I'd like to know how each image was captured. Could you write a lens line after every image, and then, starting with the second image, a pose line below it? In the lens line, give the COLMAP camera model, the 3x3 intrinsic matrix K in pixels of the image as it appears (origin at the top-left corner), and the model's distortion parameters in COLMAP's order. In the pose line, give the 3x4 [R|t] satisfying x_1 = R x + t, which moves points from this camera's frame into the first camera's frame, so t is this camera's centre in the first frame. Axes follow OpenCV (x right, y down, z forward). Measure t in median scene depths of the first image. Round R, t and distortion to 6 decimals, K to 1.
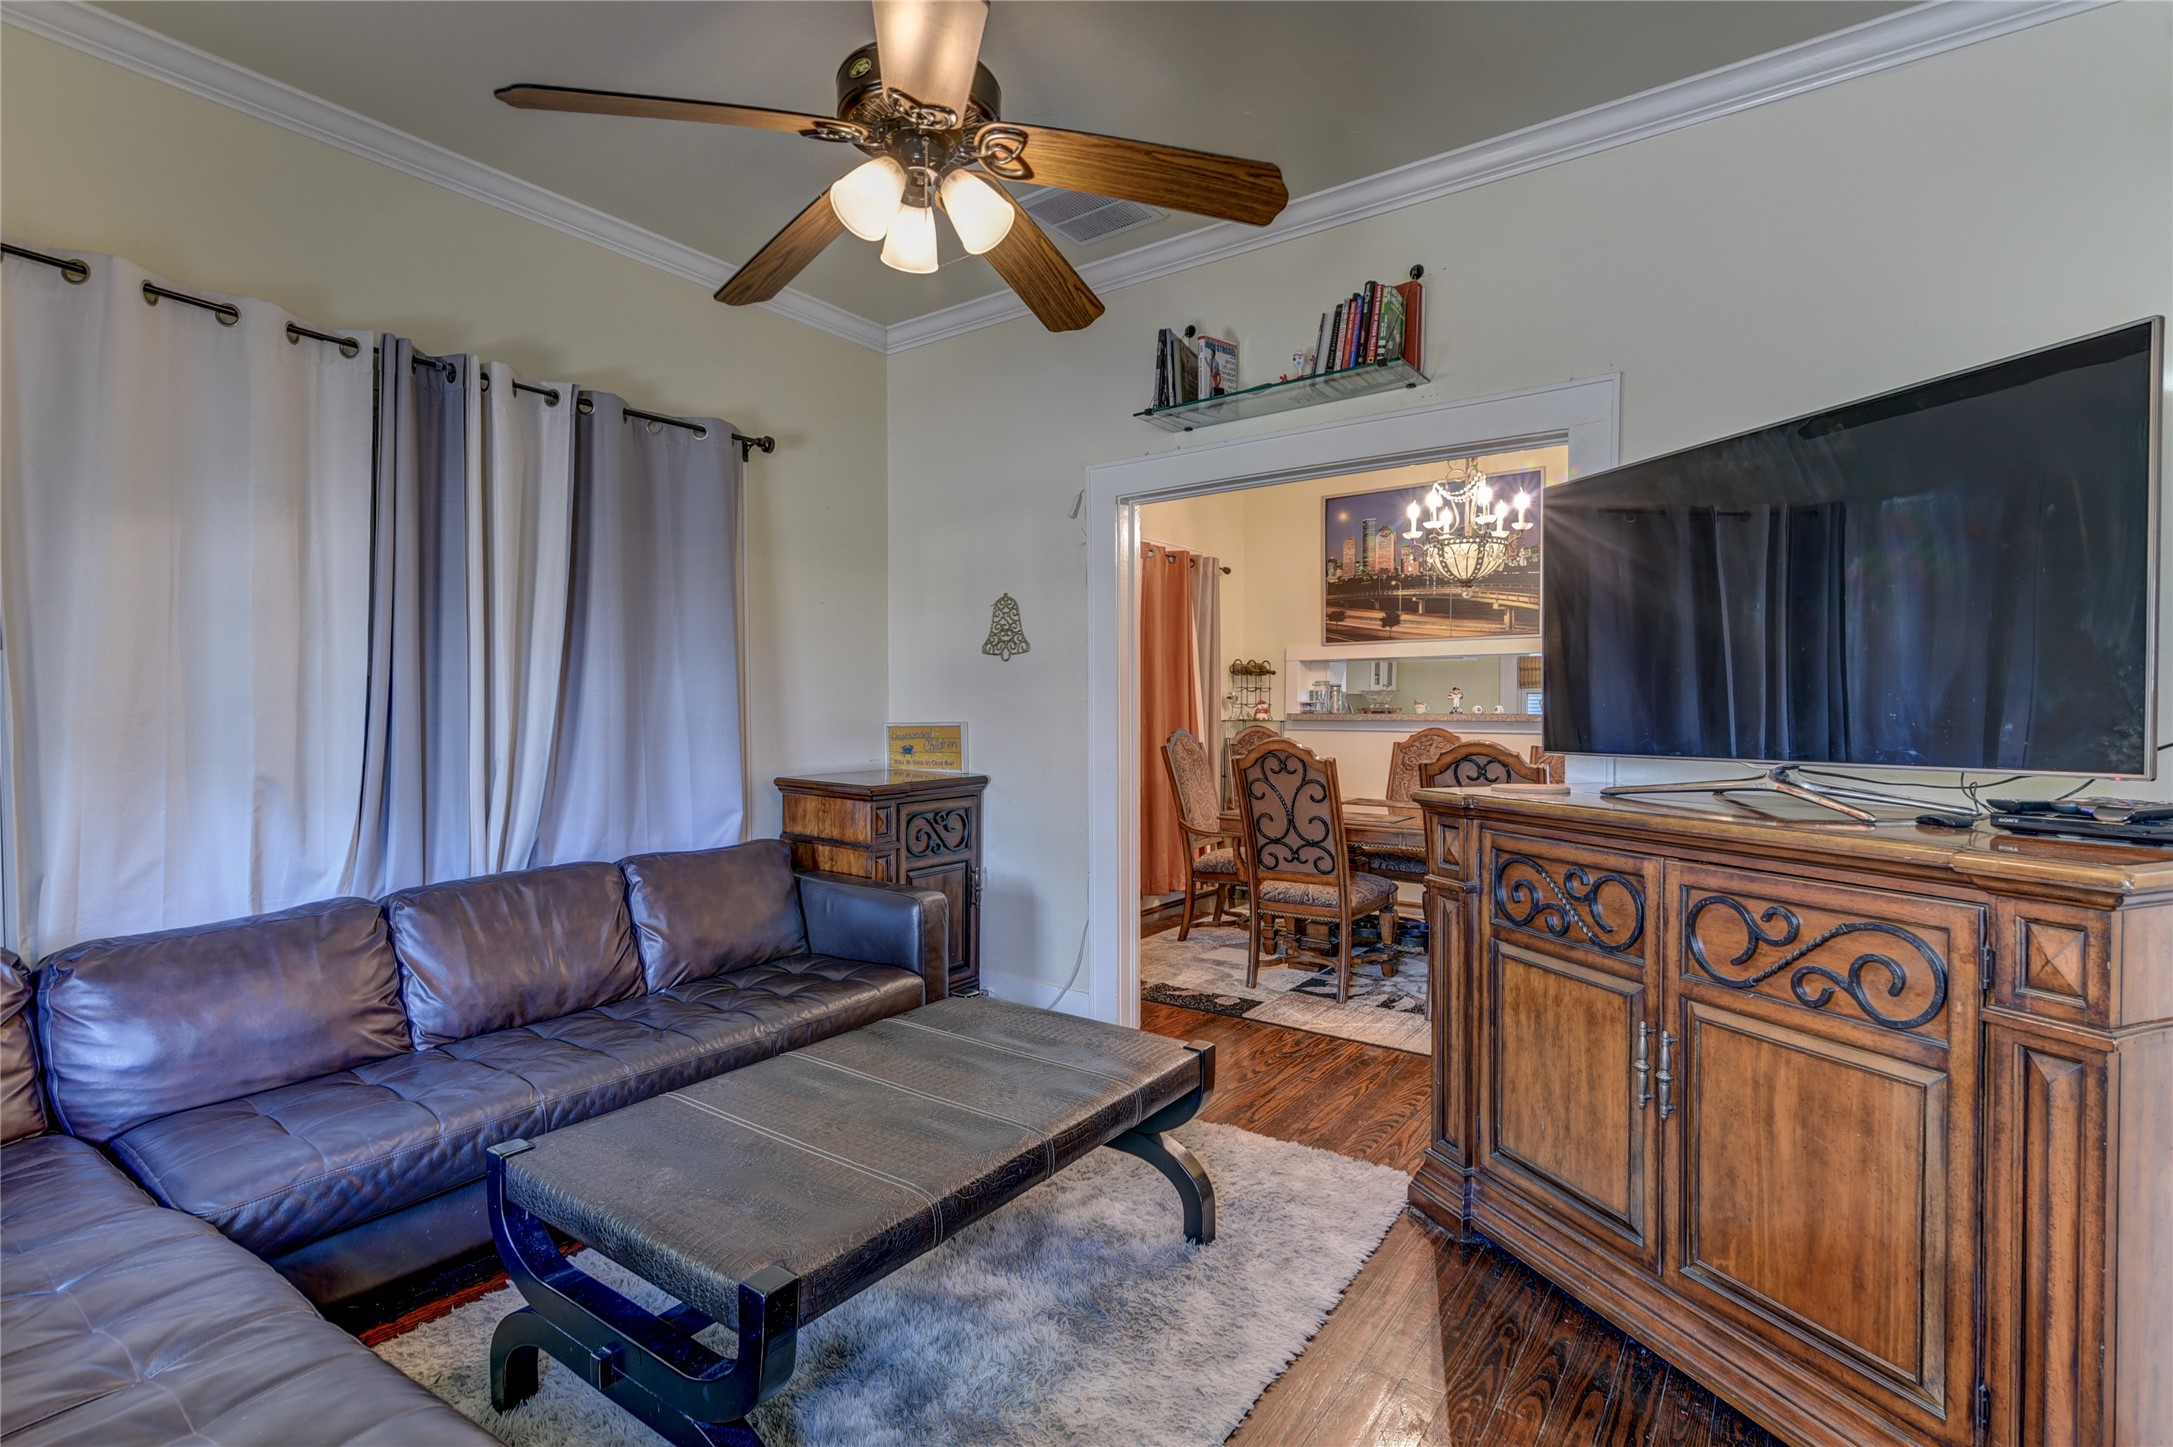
lens RADIAL K [[1031.6, 0, 1099.0], [0, 1031.6, 734.6], [0, 0, 1]] dist [-0.003019, 0.000291]
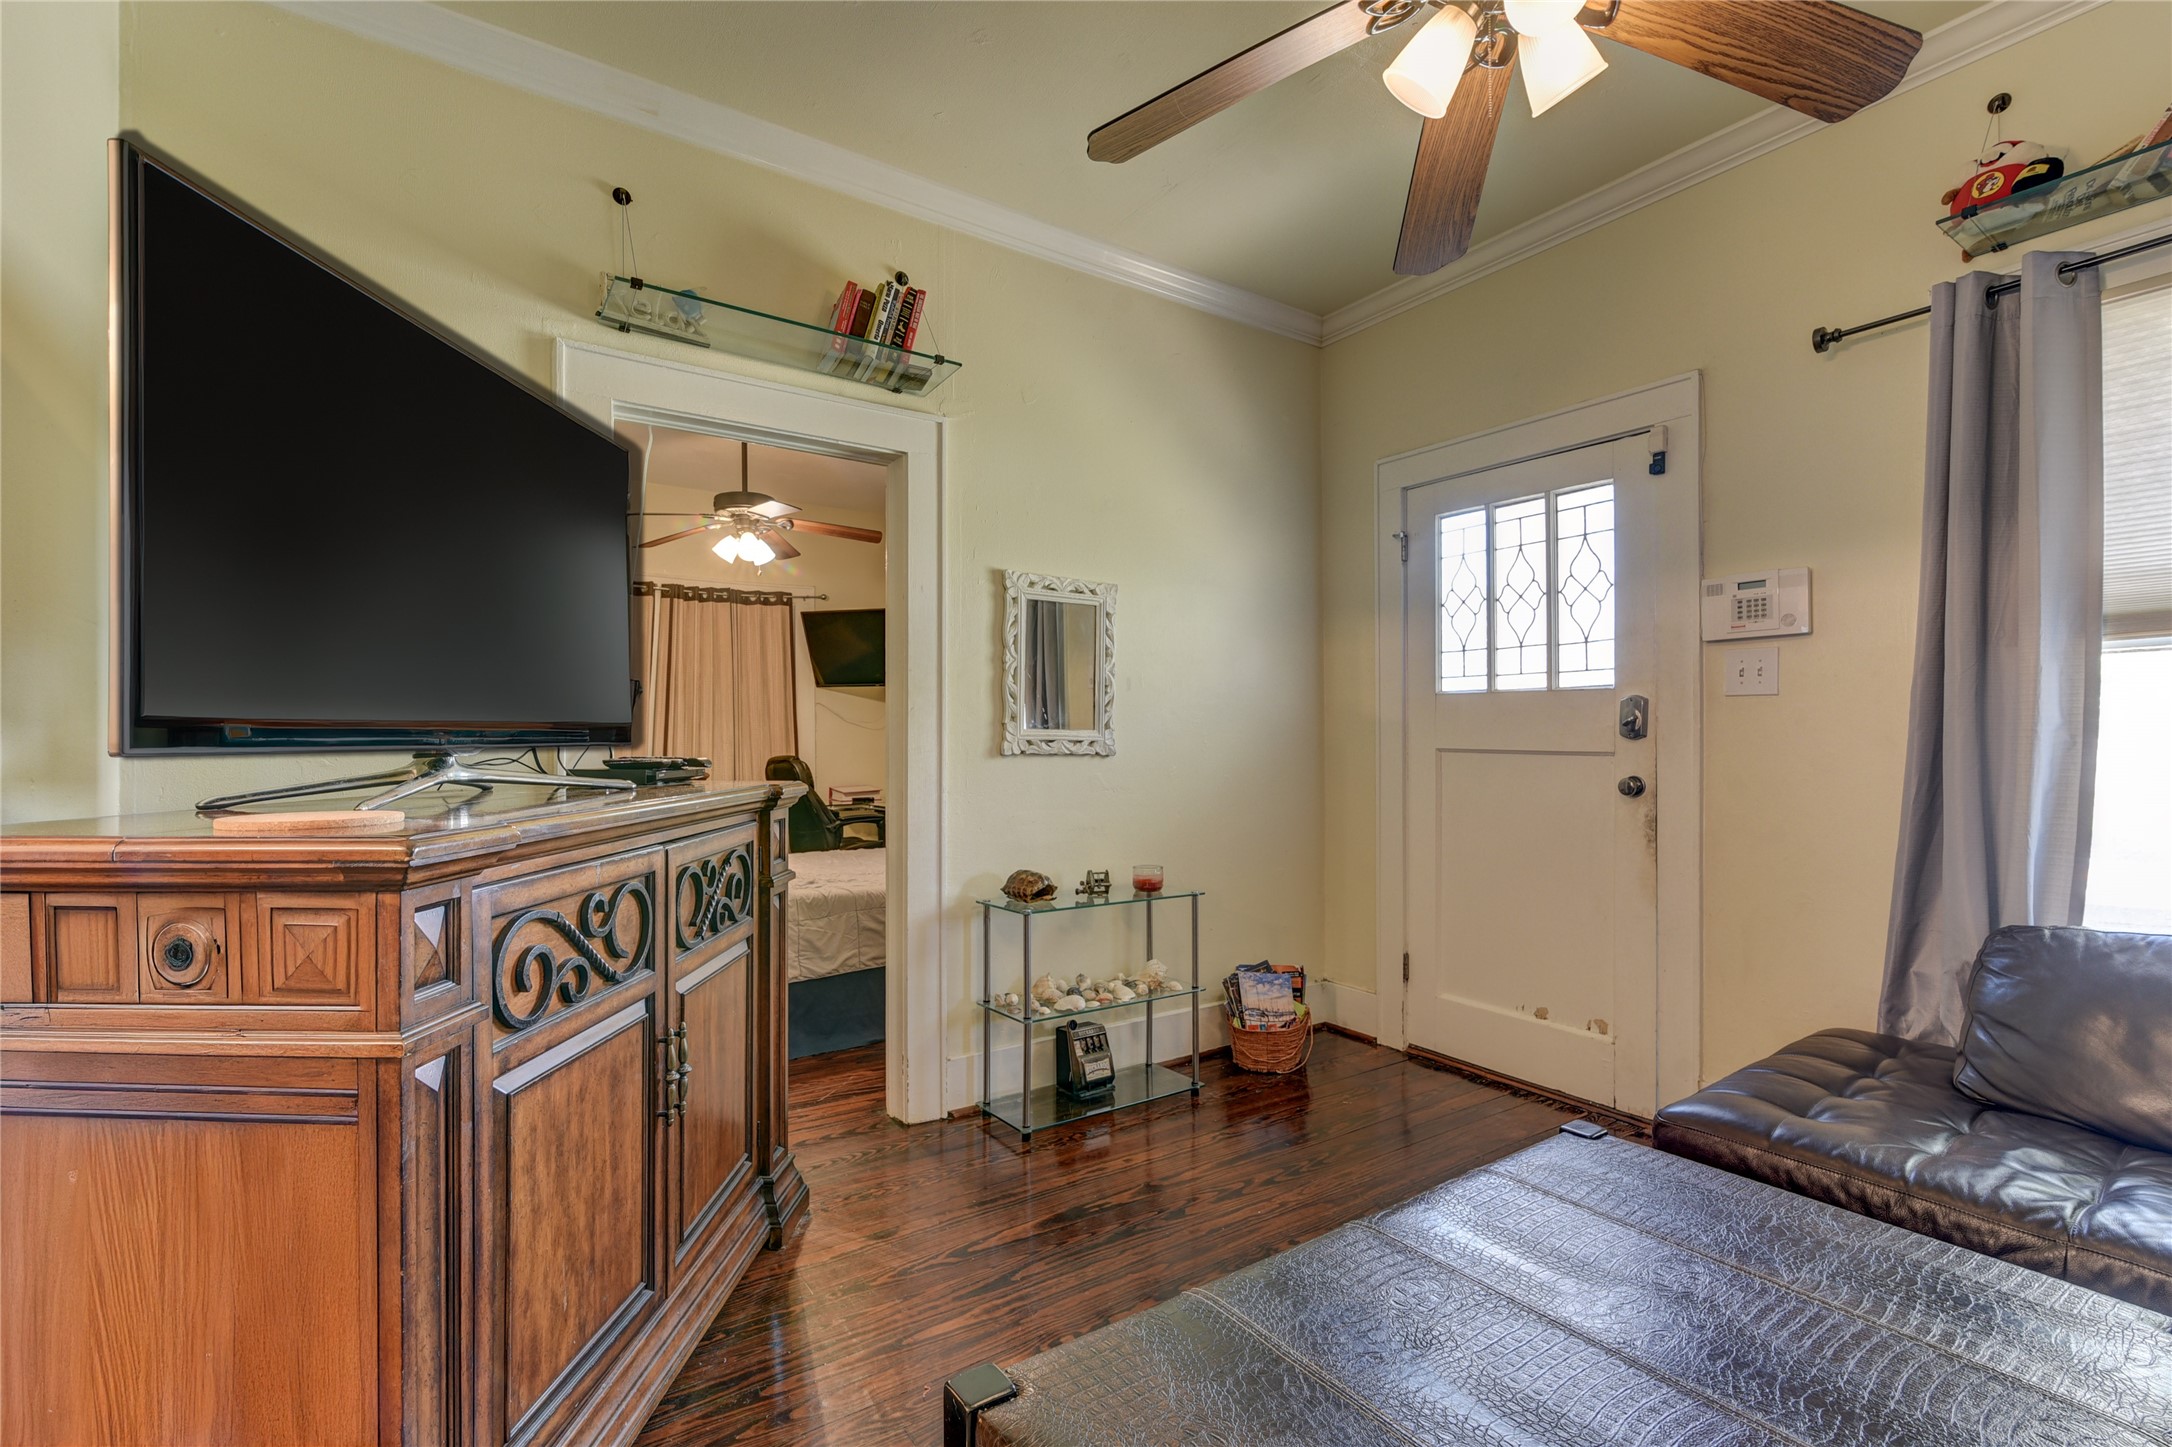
lens RADIAL K [[979.8, 0, 1106.0], [0, 979.8, 737.7], [0, 0, 1]] dist [-0.002568, 0.000431]
pose [[-0.943805, 0.003659, 0.330484, -0.070585], [0.010289, 0.999779, 0.018313, 0.007096], [-0.330344, 0.020684, -0.943634, 1.003945]]
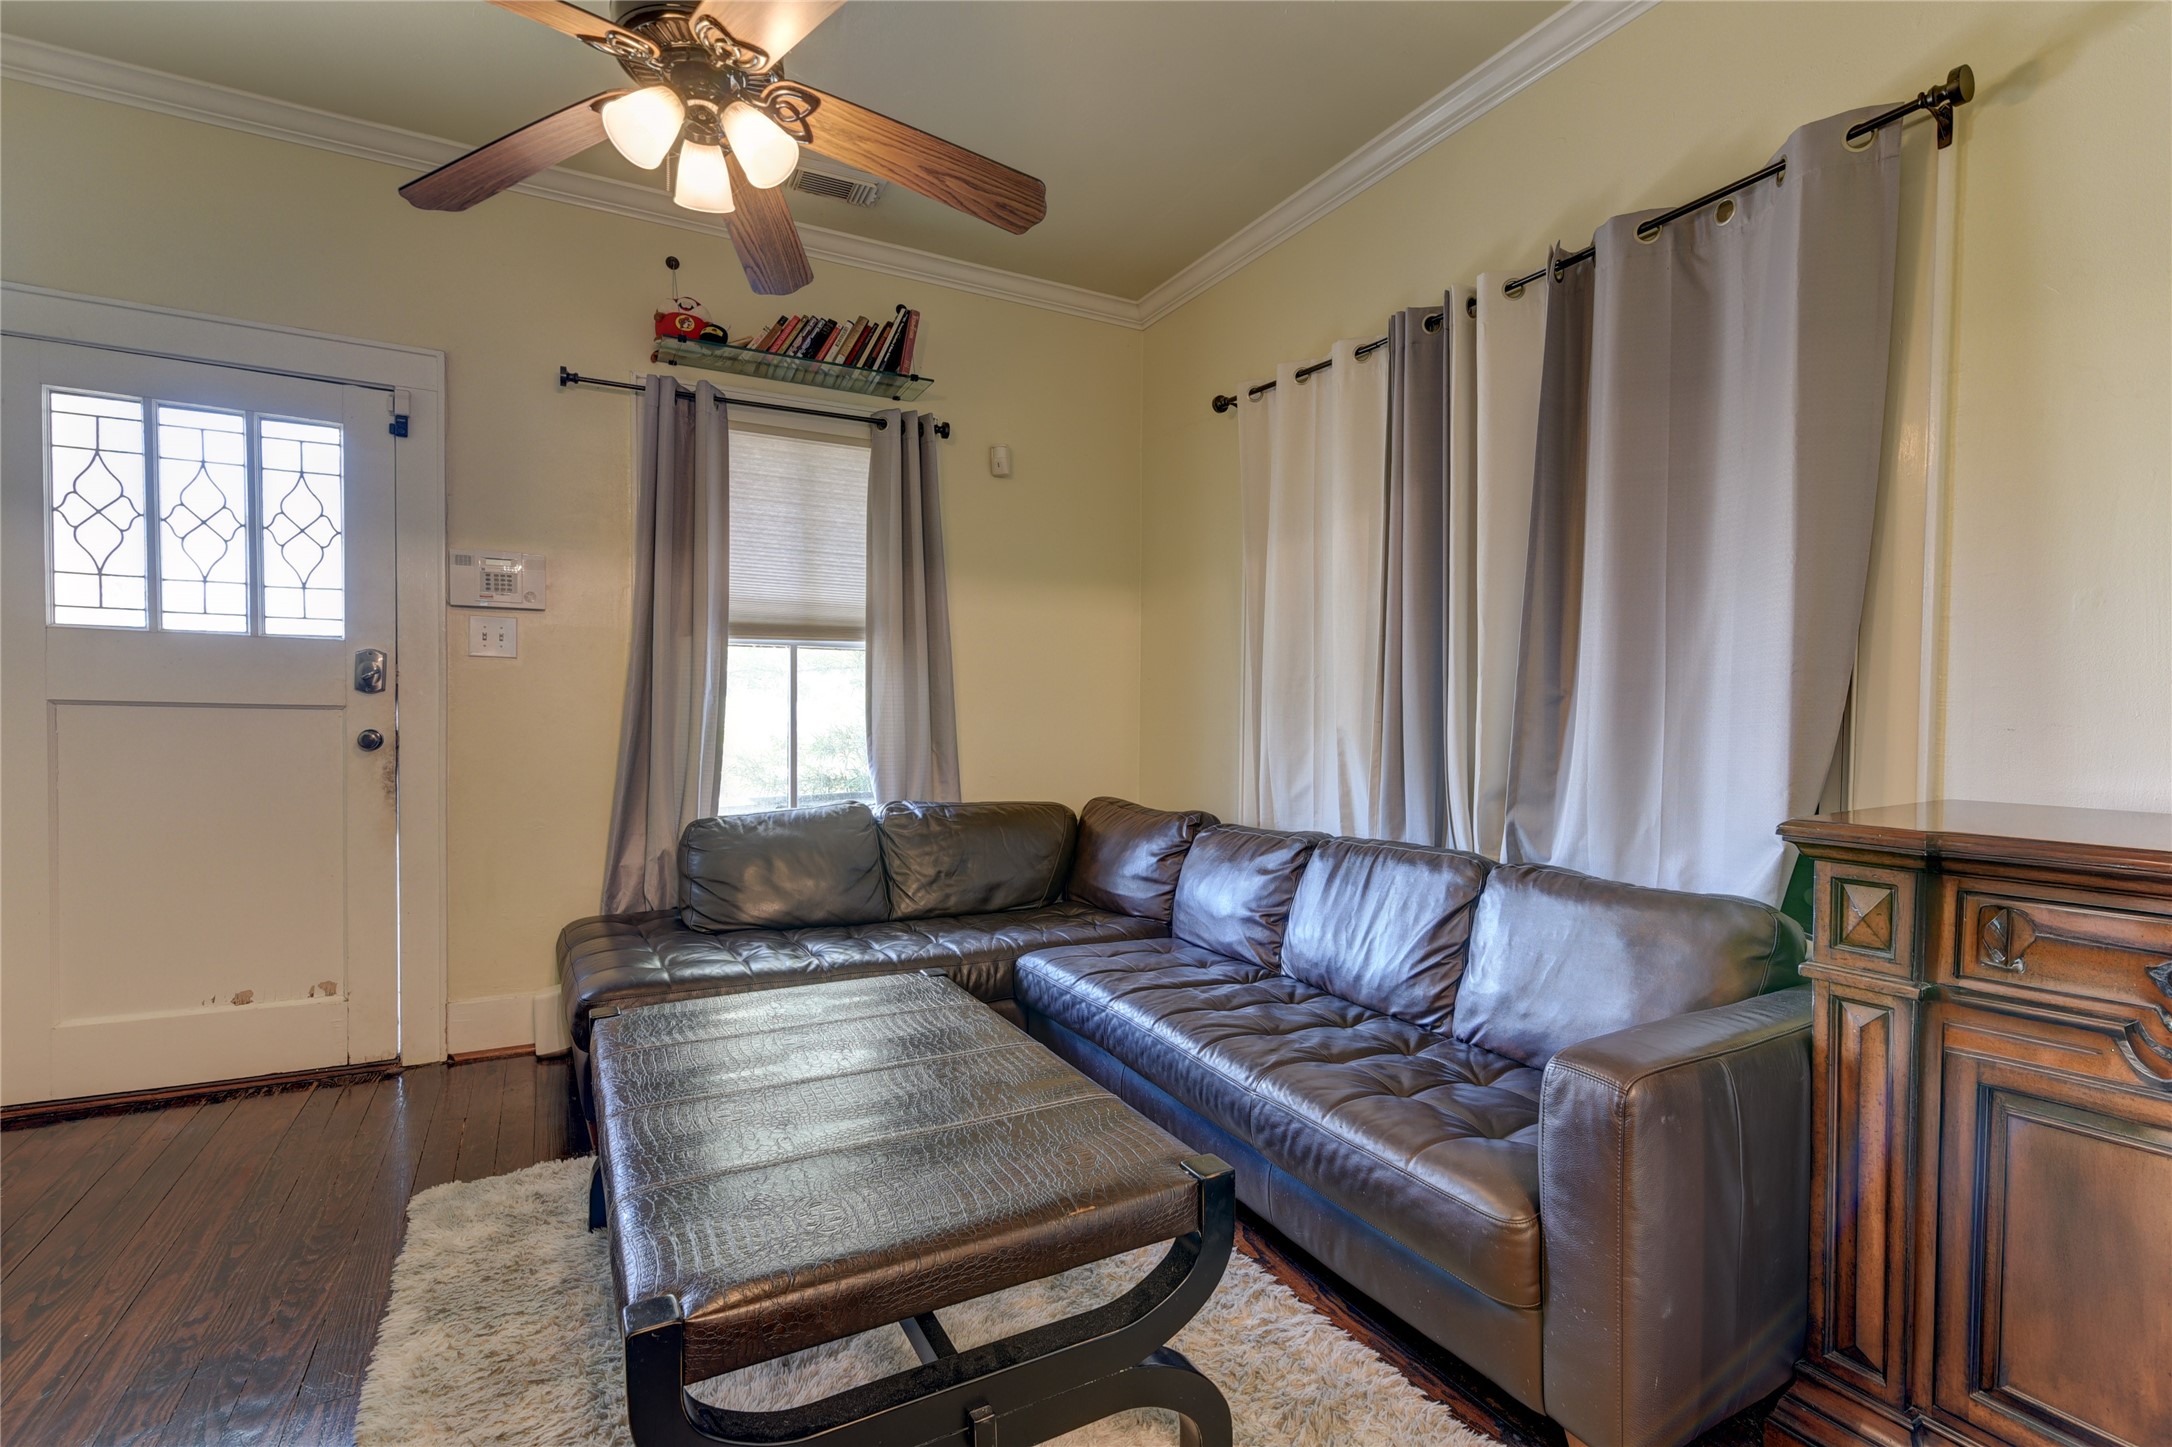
lens RADIAL K [[972.8, 0, 1087.1], [0, 972.8, 740.0], [0, 0, 1]] dist [-0.004214, -0.000238]
pose [[-0.441549, 0.026209, -0.896854, 0.292444], [-0.034726, 0.998325, 0.046271, 0.008941], [0.896565, 0.051575, -0.439900, 0.985306]]
